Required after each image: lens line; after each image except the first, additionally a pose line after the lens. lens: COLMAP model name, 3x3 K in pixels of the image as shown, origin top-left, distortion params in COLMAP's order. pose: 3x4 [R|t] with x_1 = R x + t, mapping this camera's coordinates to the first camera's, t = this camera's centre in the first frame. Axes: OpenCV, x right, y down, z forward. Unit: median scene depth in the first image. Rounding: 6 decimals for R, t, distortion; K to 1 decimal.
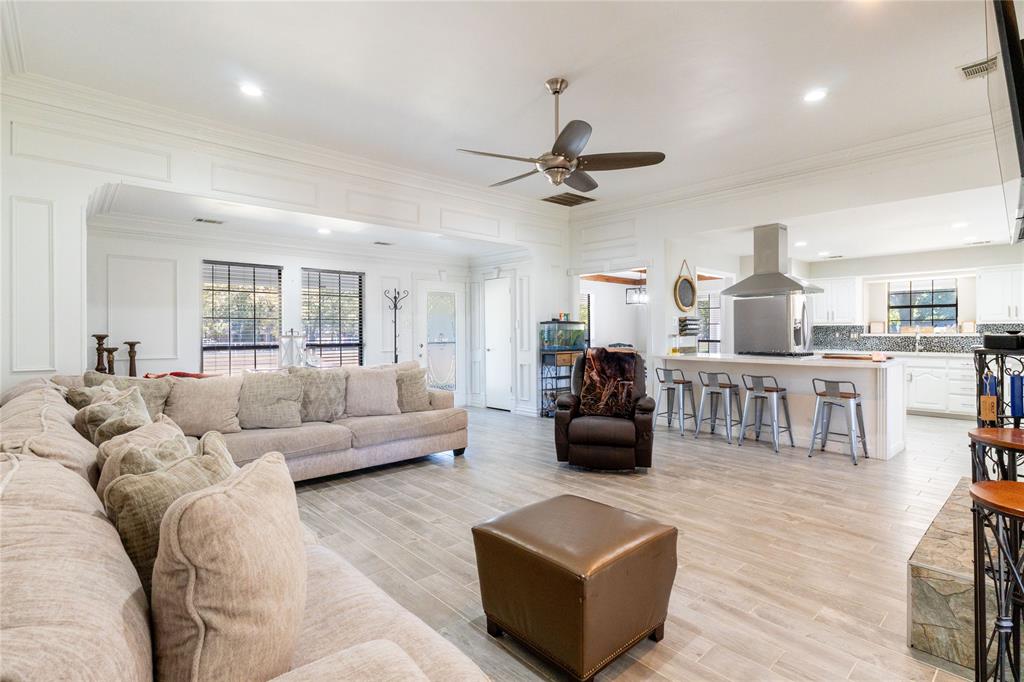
lens RADIAL K [[490.0, 0, 513.5], [0, 490.0, 333.4], [0, 0, 1]] dist [-0.002723, 0.000541]
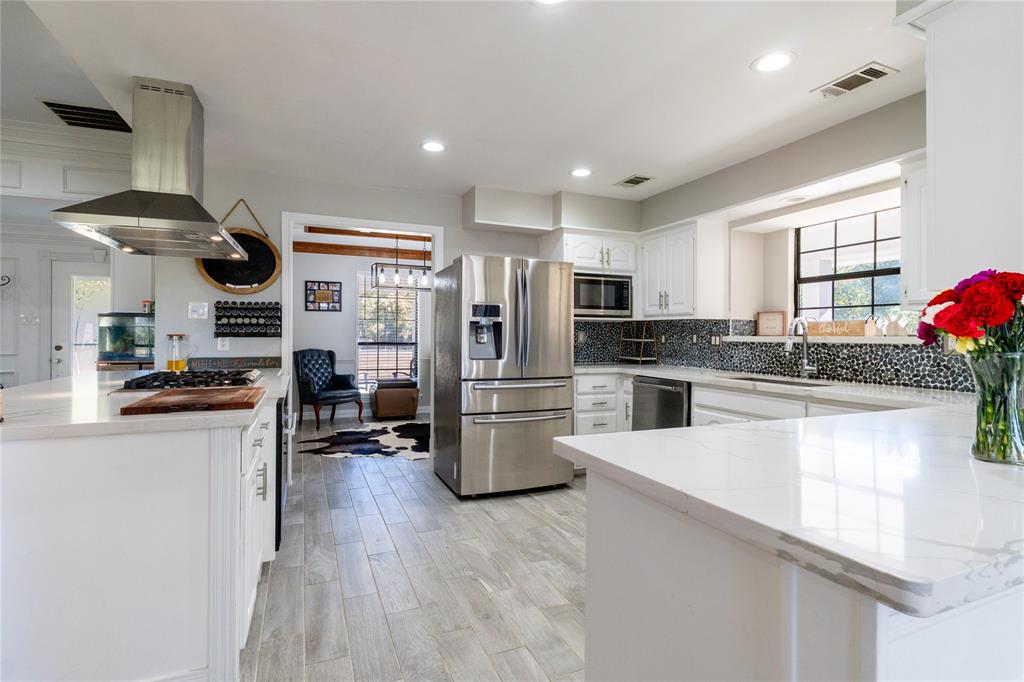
lens RADIAL K [[490.0, 0, 513.5], [0, 490.0, 333.4], [0, 0, 1]] dist [-0.002723, 0.000541]
pose [[0.942902, 0.009033, -0.332948, 0.665120], [-0.009944, 0.999950, -0.001032, 0.000329], [0.332922, 0.004284, 0.942945, 0.463299]]
